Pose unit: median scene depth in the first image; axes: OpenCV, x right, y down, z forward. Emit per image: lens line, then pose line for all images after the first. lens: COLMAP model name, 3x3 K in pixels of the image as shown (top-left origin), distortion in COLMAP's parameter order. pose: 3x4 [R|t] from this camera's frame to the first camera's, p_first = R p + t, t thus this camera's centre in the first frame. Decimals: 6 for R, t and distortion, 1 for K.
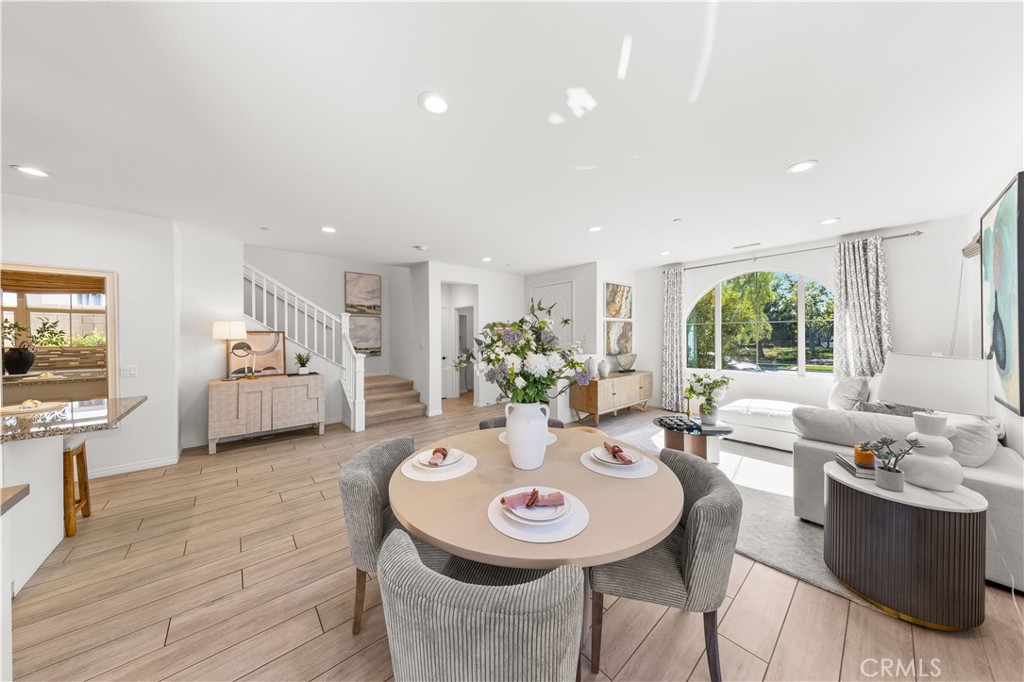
lens RADIAL K [[325.5, 0, 510.9], [0, 325.5, 334.0], [0, 0, 1]] dist [0.000215, 0.000108]
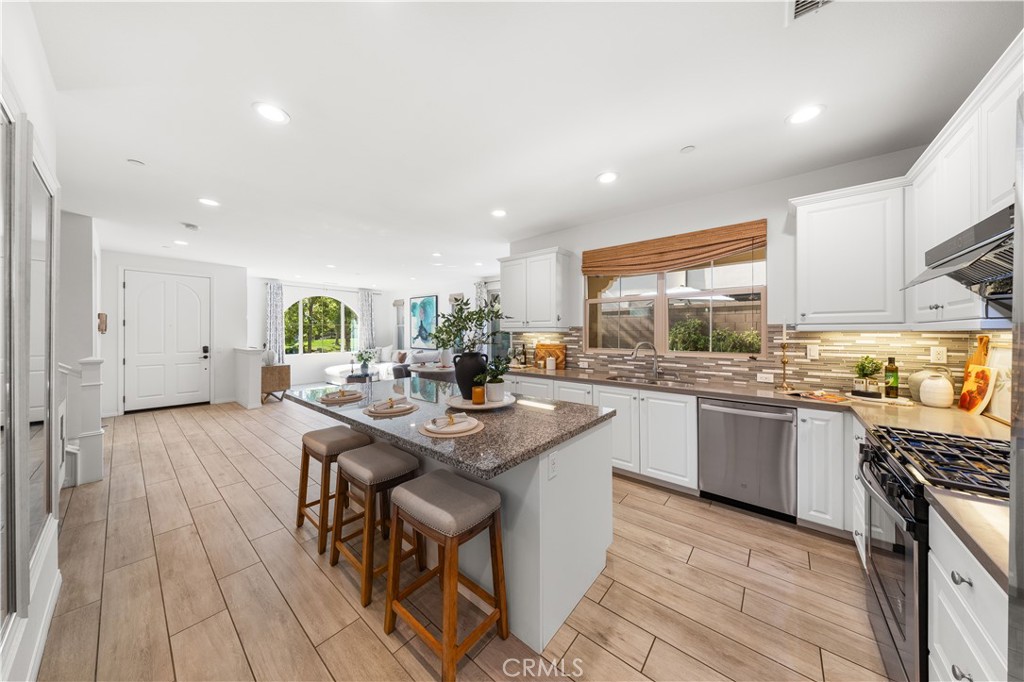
lens RADIAL K [[325.5, 0, 517.1], [0, 325.5, 333.5], [0, 0, 1]] dist [0.000215, 0.000108]
pose [[-0.177706, 0.001181, 0.984083, -1.272100], [0.001282, 0.999999, -0.000969, 0.017249], [-0.984083, 0.001089, -0.177708, 0.317124]]
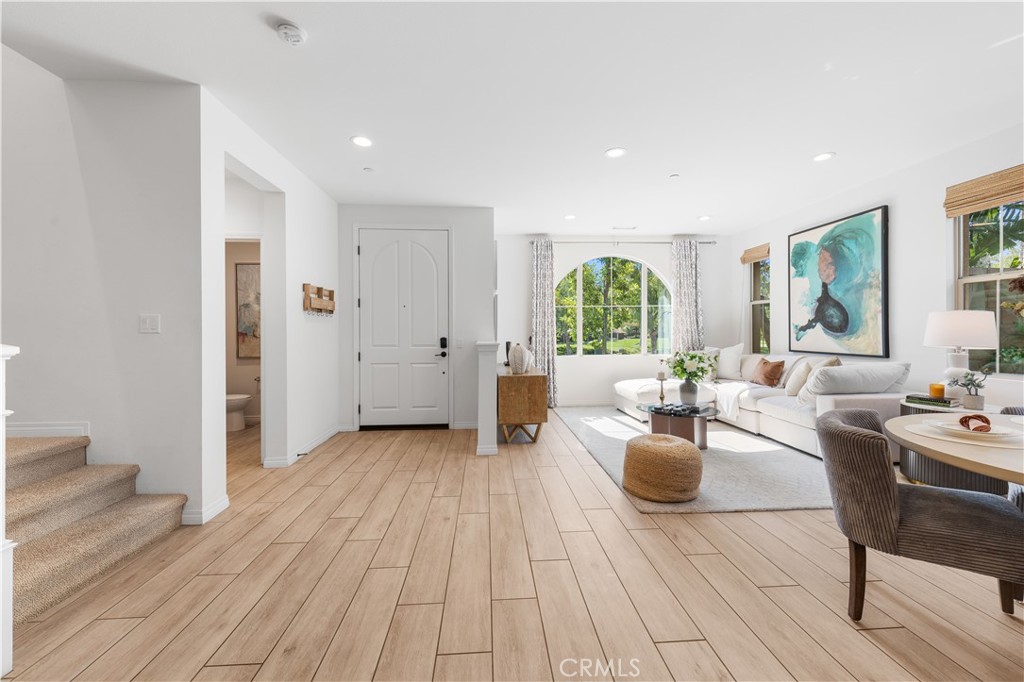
lens RADIAL K [[401.8, 0, 511.8], [0, 401.8, 334.0], [0, 0, 1]] dist [0.008143, 0.000051]
pose [[0.598871, 0.000384, 0.800846, -0.482967], [0.002761, 0.999993, -0.002544, 0.059378], [-0.800841, 0.003735, 0.598865, 0.556911]]
